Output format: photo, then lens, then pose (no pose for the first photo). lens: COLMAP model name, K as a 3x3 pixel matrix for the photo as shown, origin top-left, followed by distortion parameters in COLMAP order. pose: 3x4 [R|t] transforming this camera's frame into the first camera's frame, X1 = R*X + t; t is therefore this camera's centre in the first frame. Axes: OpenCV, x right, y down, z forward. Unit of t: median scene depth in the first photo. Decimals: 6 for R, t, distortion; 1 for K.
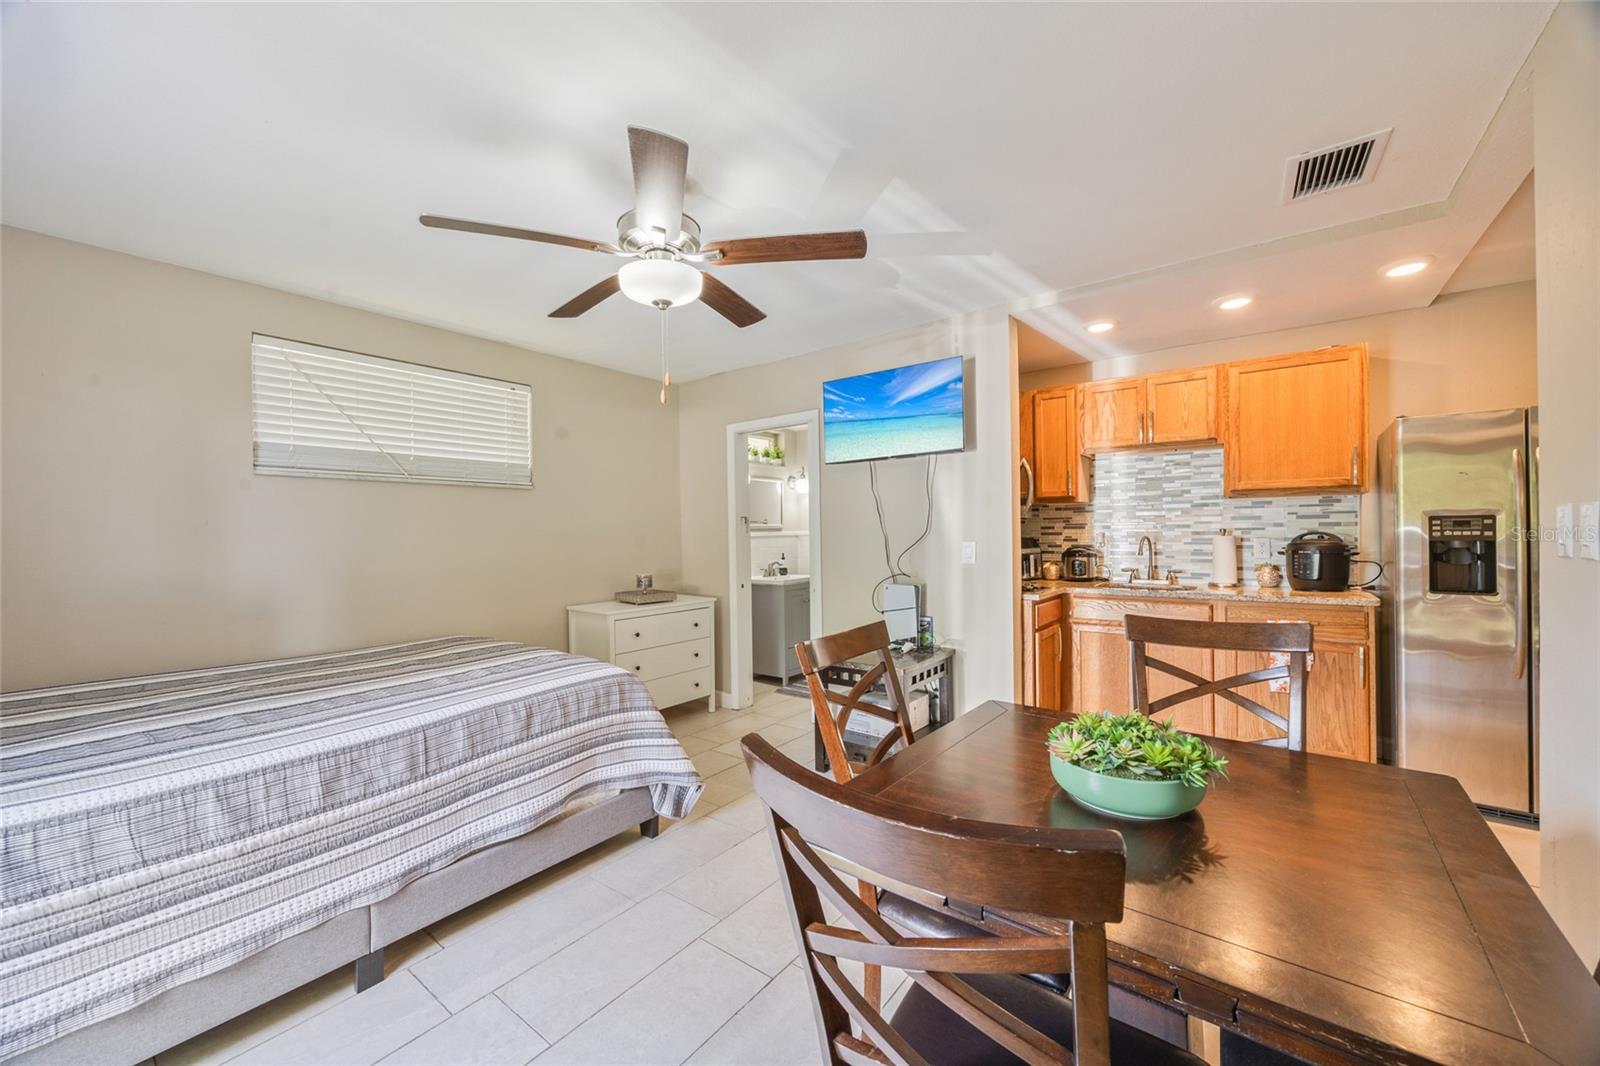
lens RADIAL K [[629.1, 0, 787.6], [0, 629.1, 532.1], [0, 0, 1]] dist [-0.002403, -0.000221]
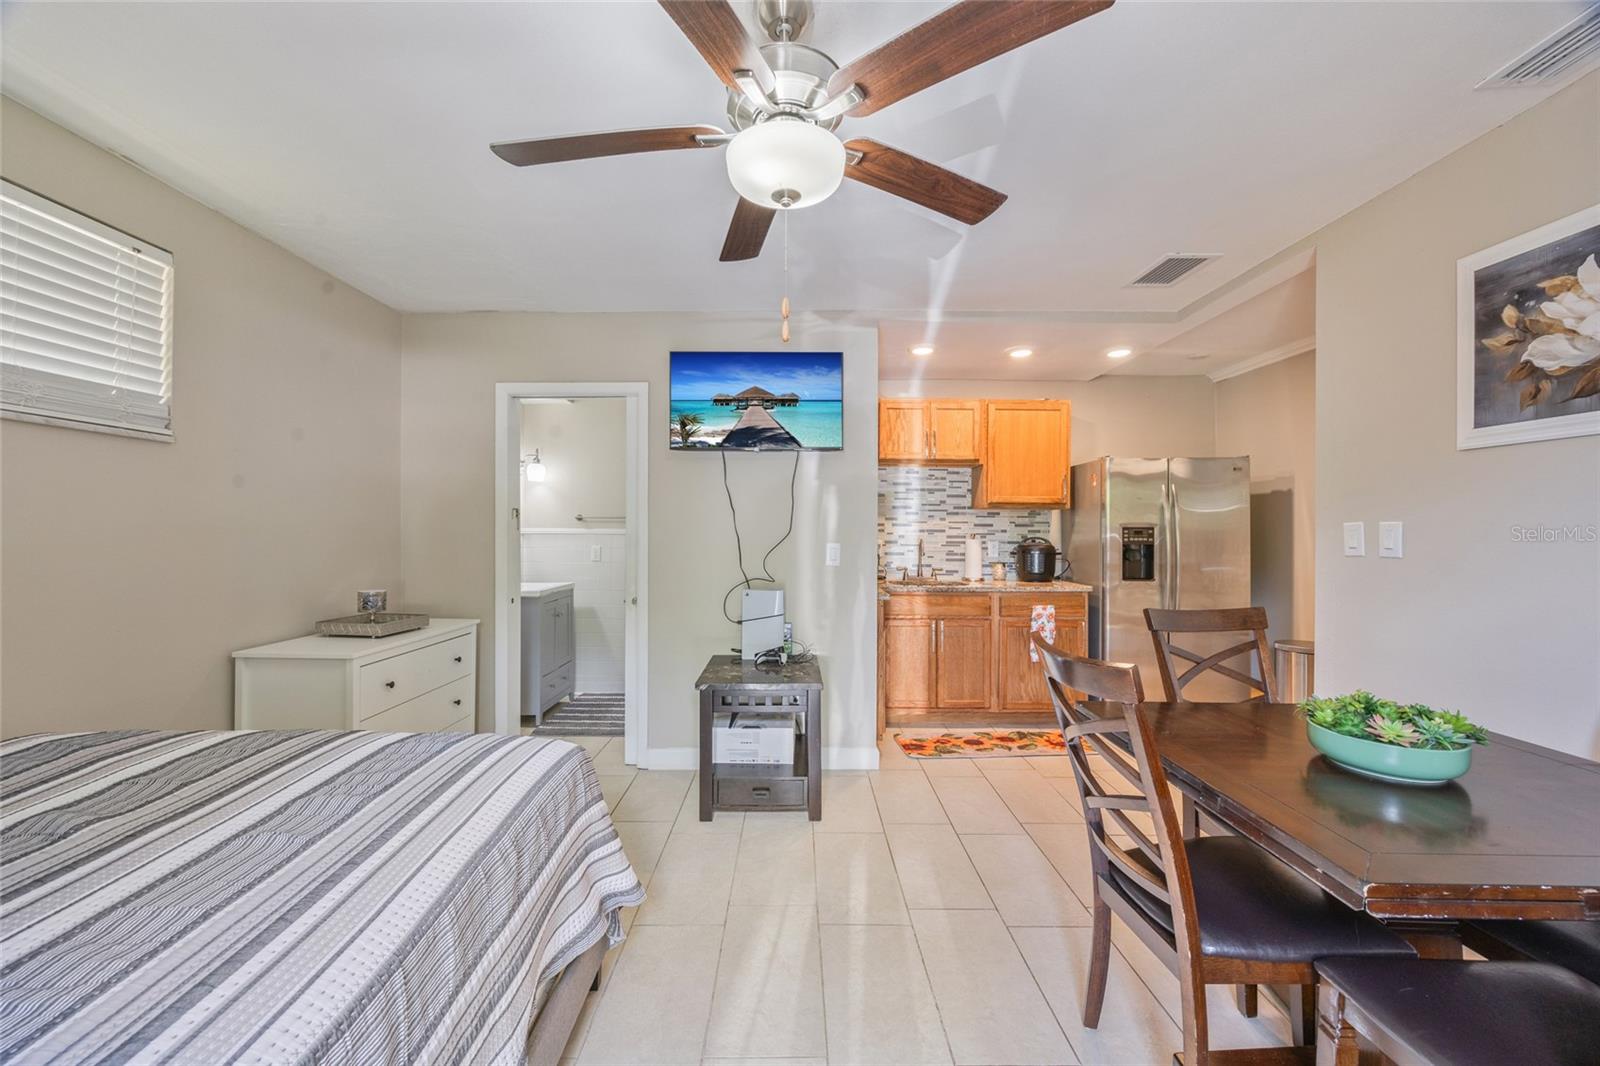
lens RADIAL K [[629.1, 0, 799.0], [0, 629.1, 528.3], [0, 0, 1]] dist [-0.002403, -0.000221]
pose [[0.782367, 0.019281, 0.622519, -0.342613], [-0.015879, 0.999813, -0.011010, 0.003366], [-0.622615, -0.001271, 0.782527, 0.254418]]
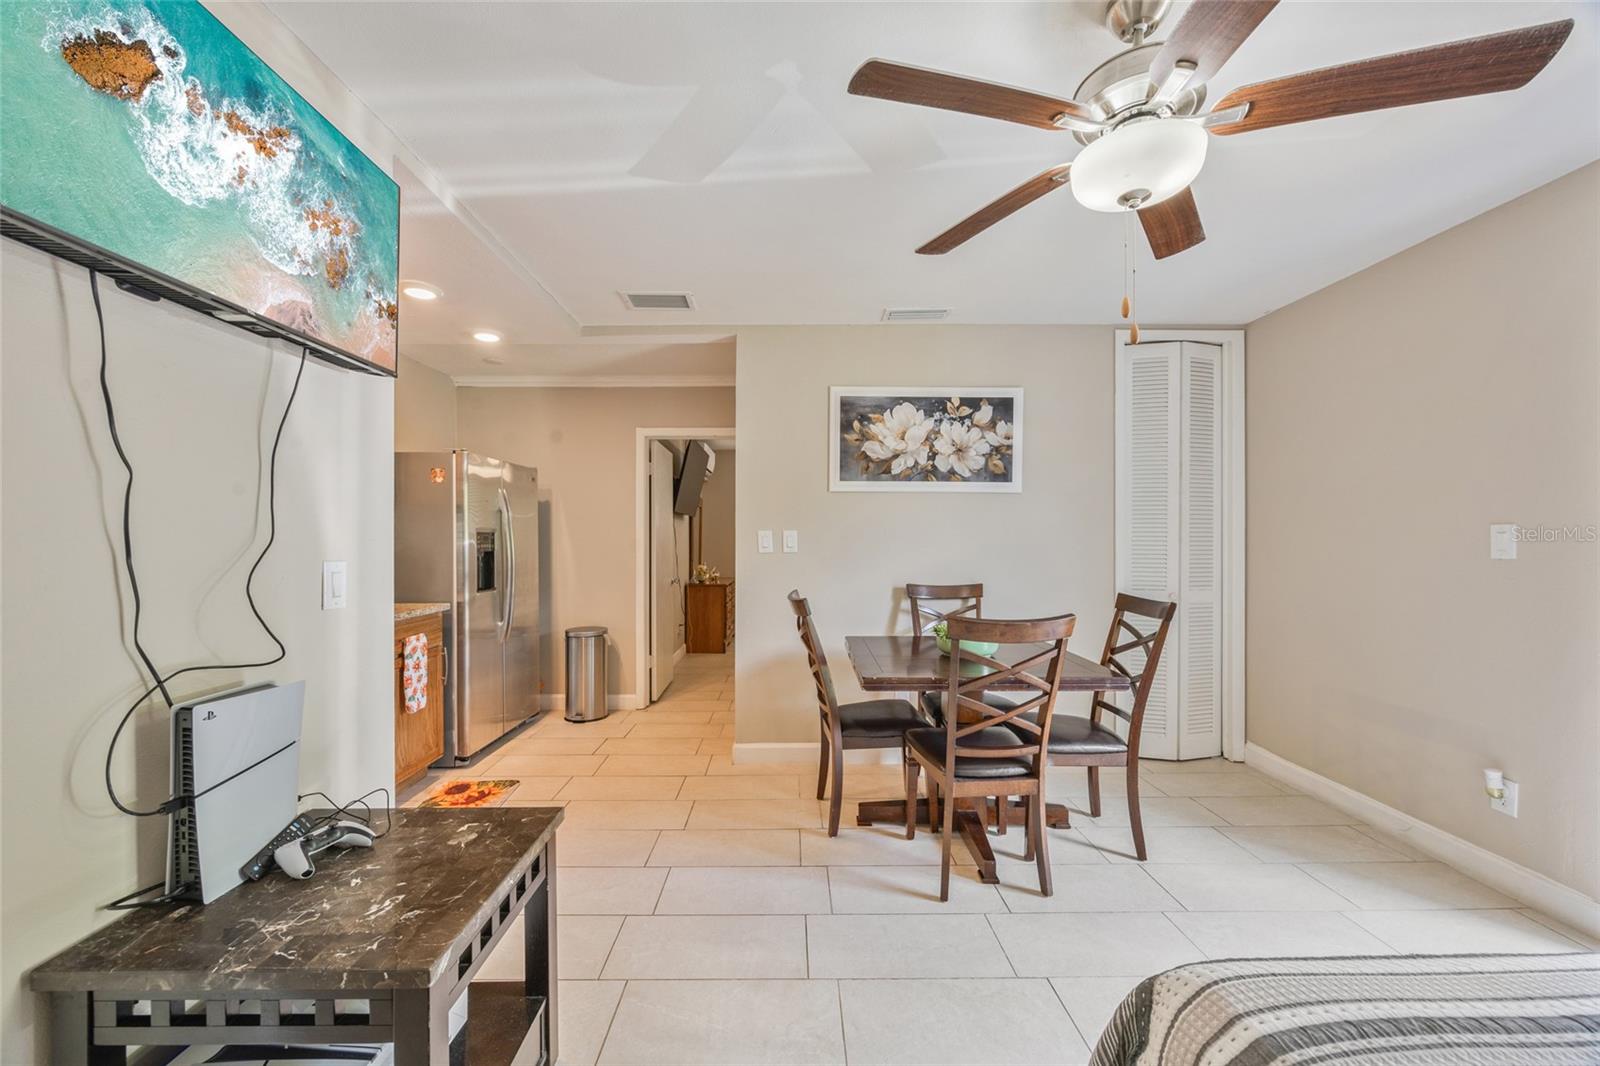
lens RADIAL K [[629.1, 0, 809.4], [0, 629.1, 534.5], [0, 0, 1]] dist [-0.002403, -0.000221]
pose [[-0.632915, 0.016194, 0.774052, -0.296940], [0.007313, 0.999862, -0.014939, 0.001853], [-0.774187, -0.003795, -0.632946, 0.973438]]
